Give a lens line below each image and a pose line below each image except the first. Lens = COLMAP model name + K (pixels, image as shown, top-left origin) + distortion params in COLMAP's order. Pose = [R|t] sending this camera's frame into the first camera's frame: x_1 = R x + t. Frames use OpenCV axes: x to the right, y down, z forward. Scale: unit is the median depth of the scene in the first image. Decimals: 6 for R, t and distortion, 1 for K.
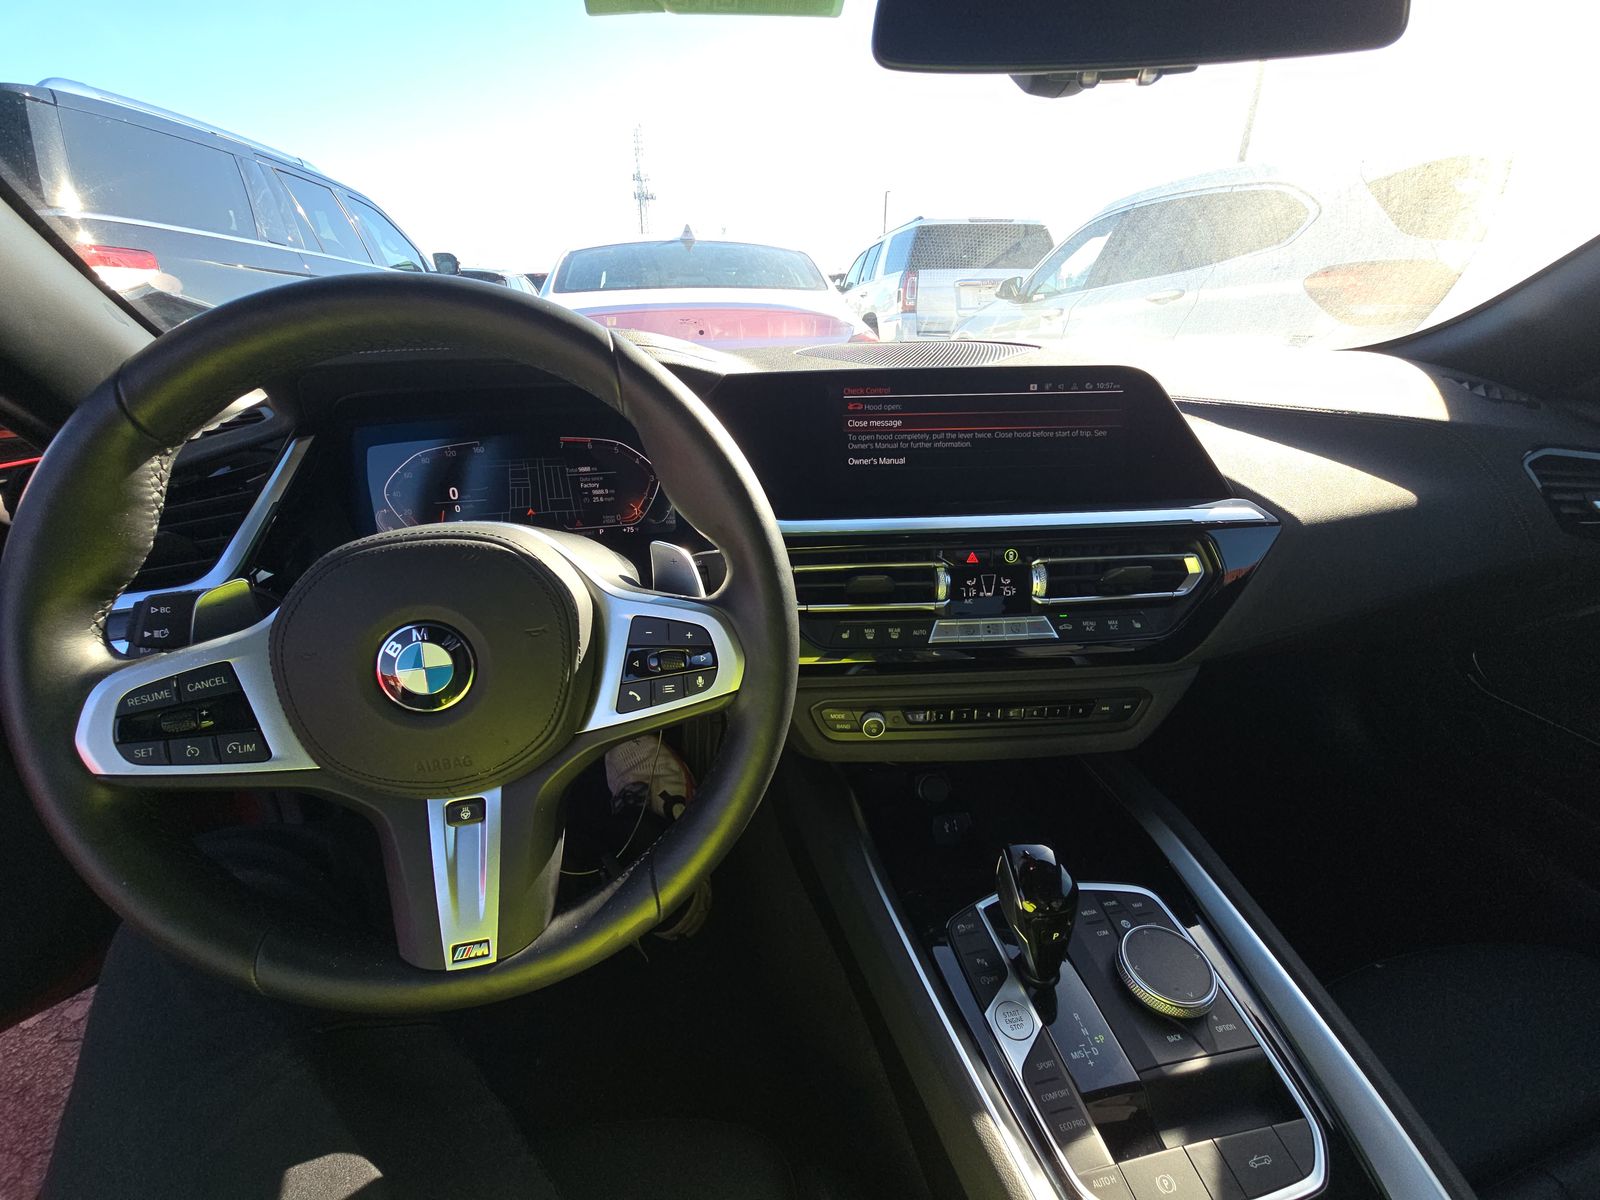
lens RADIAL K [[649.7, 0, 808.9], [0, 649.7, 591.9], [0, 0, 1]] dist [-0.006420, -0.002028]
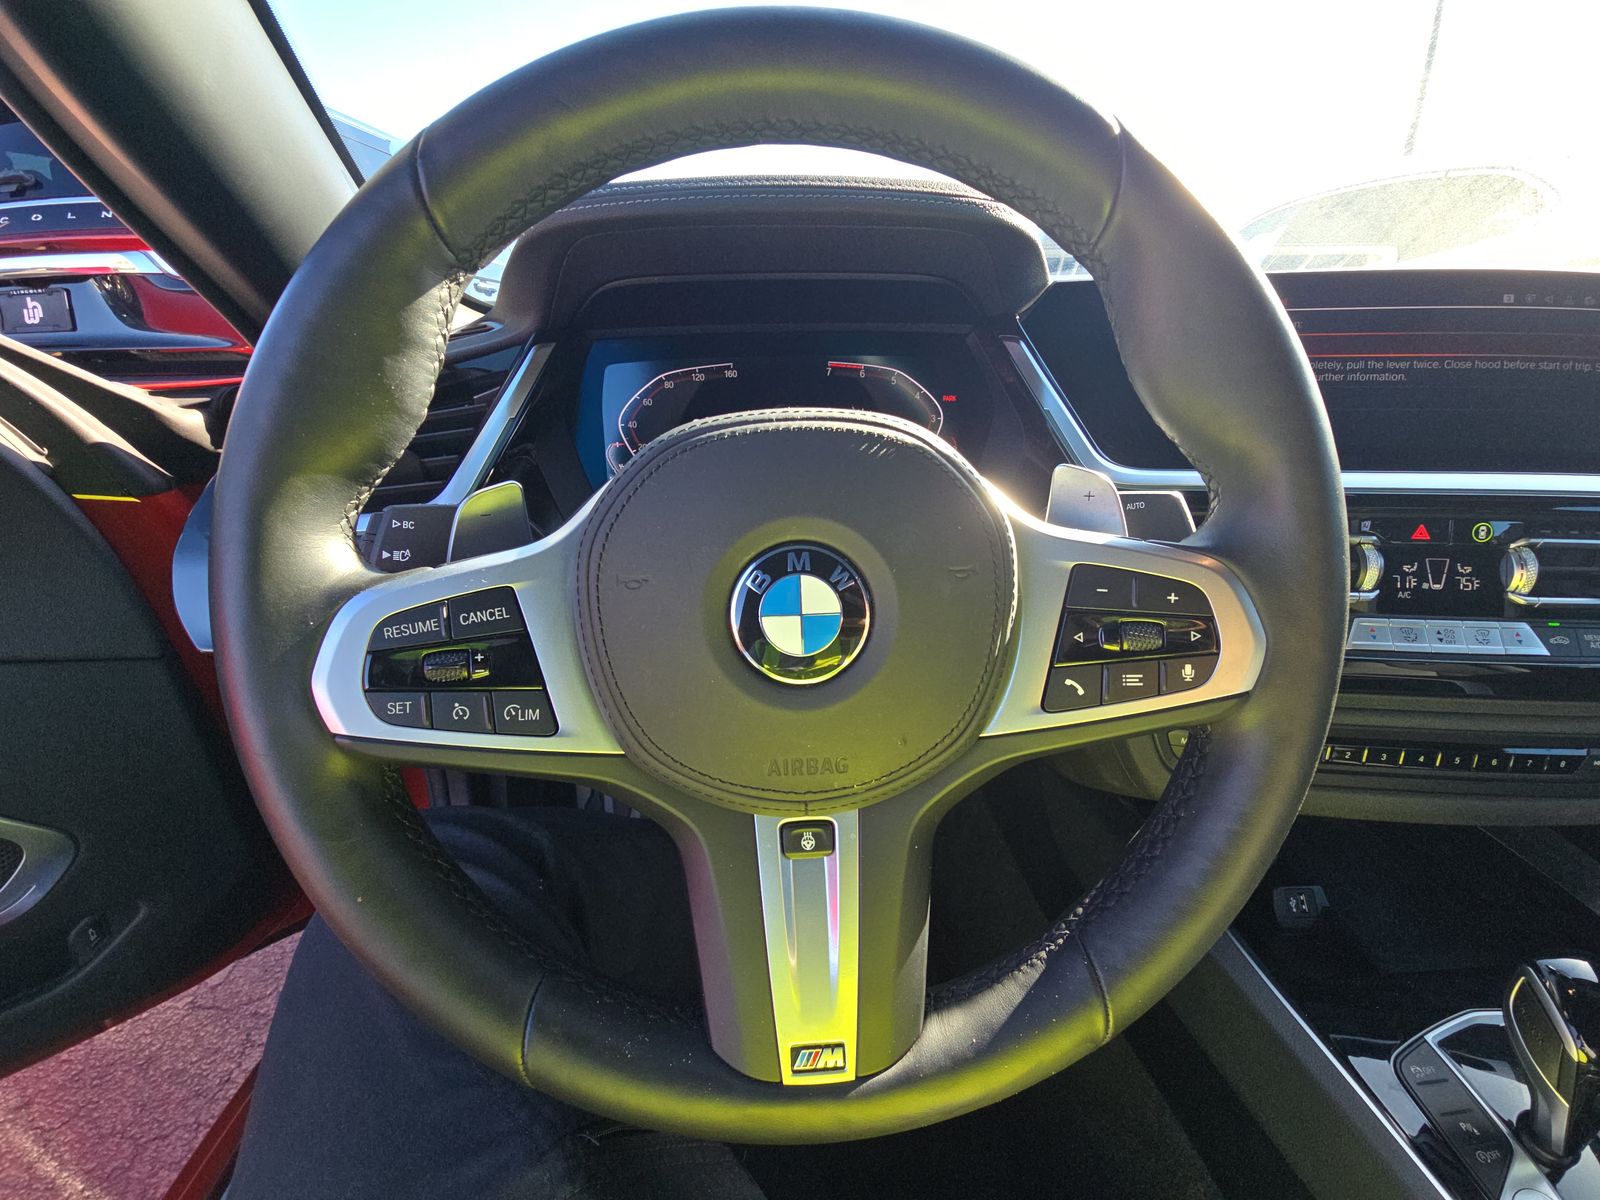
lens RADIAL K [[649.7, 0, 805.1], [0, 649.7, 587.6], [0, 0, 1]] dist [-0.006420, -0.002028]
pose [[0.987965, 0.063074, -0.141236, -0.453333], [-0.065748, 0.997733, -0.014347, 0.090368], [0.140011, 0.023461, 0.989872, 0.329550]]
